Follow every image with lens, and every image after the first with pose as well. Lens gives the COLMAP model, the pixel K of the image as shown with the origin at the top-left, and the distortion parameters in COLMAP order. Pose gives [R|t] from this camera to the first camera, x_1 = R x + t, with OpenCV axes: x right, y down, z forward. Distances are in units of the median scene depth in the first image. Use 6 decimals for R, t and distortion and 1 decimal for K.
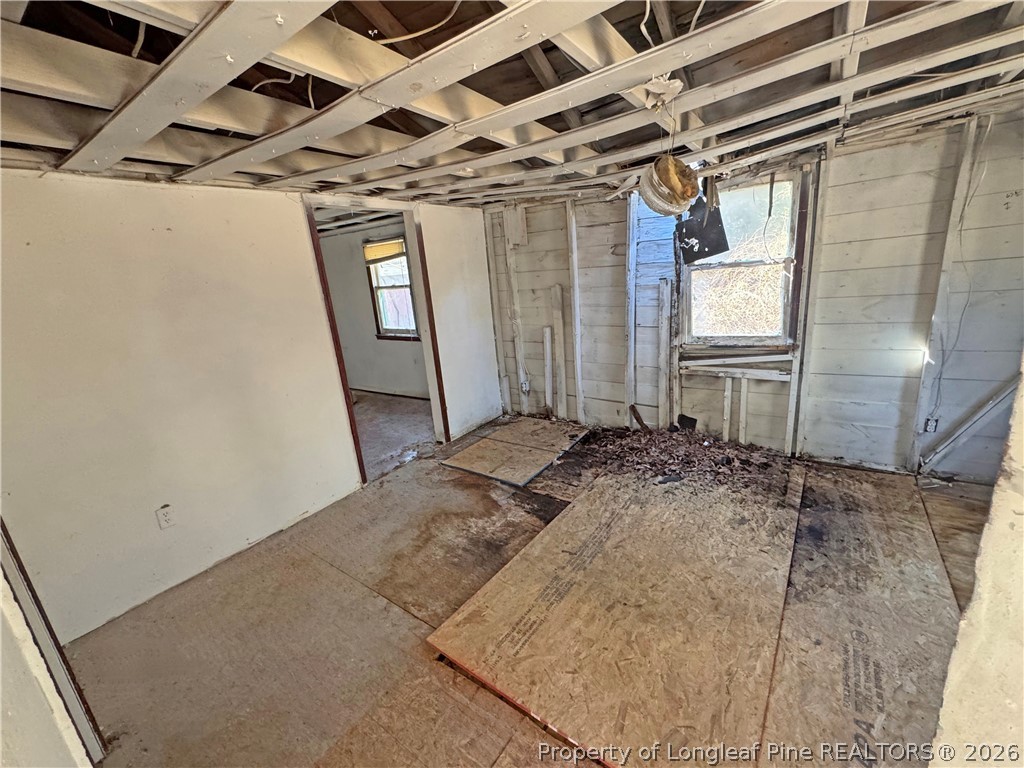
lens RADIAL K [[411.6, 0, 511.3], [0, 411.6, 384.3], [0, 0, 1]] dist [-0.002265, 0.000162]
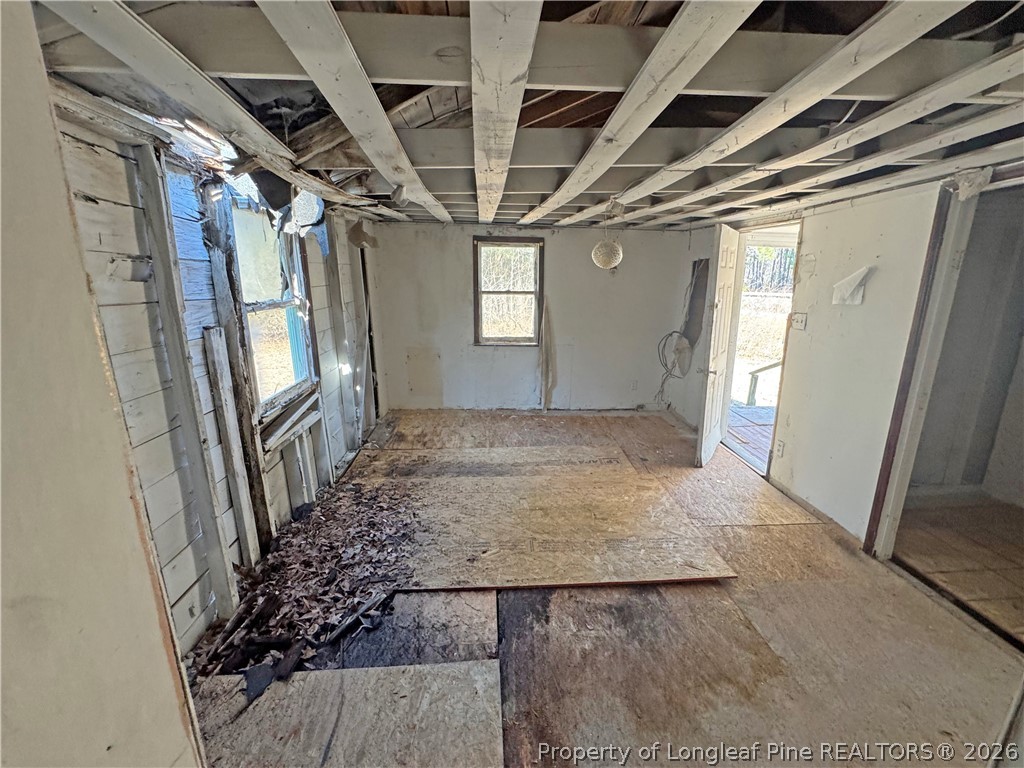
lens RADIAL K [[411.6, 0, 511.3], [0, 411.6, 384.3], [0, 0, 1]] dist [-0.002265, 0.000162]
pose [[-0.640170, -0.101461, 0.761503, -0.343538], [0.257206, 0.905728, 0.336902, -0.261361], [-0.723897, 0.411538, -0.553724, 1.014373]]
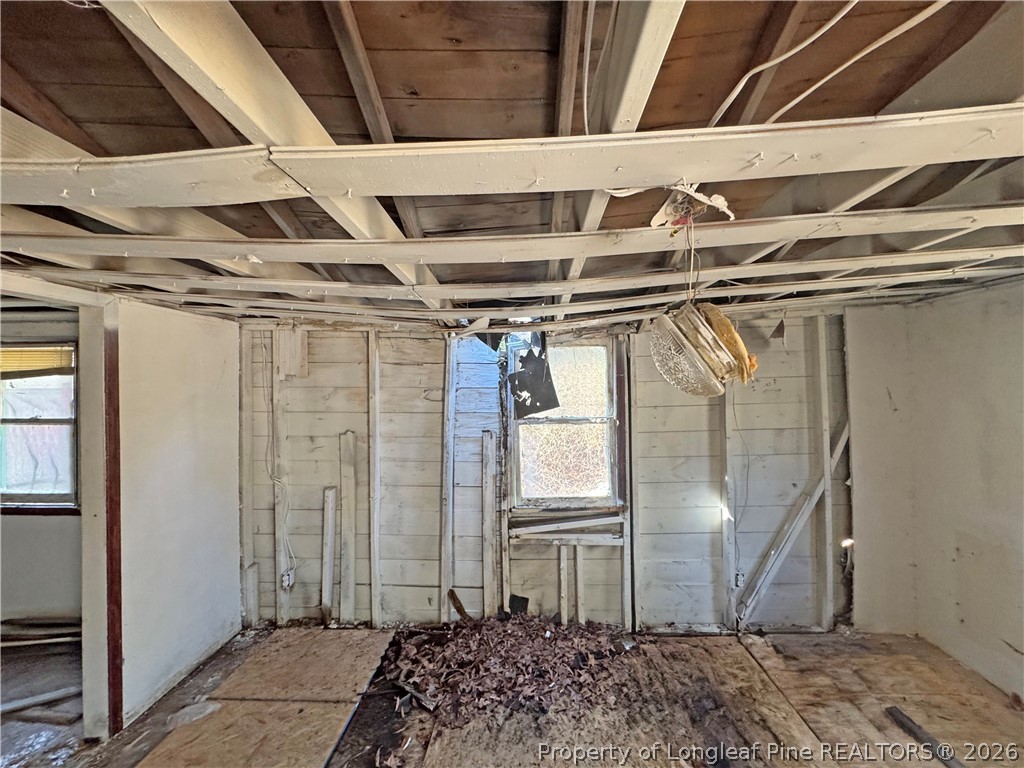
lens RADIAL K [[411.6, 0, 511.3], [0, 411.6, 384.3], [0, 0, 1]] dist [-0.002265, 0.000162]
pose [[0.838444, 0.078254, 0.539341, -0.058407], [0.086229, 0.958123, -0.273066, -0.106425], [-0.538123, 0.275457, 0.796584, 0.248228]]
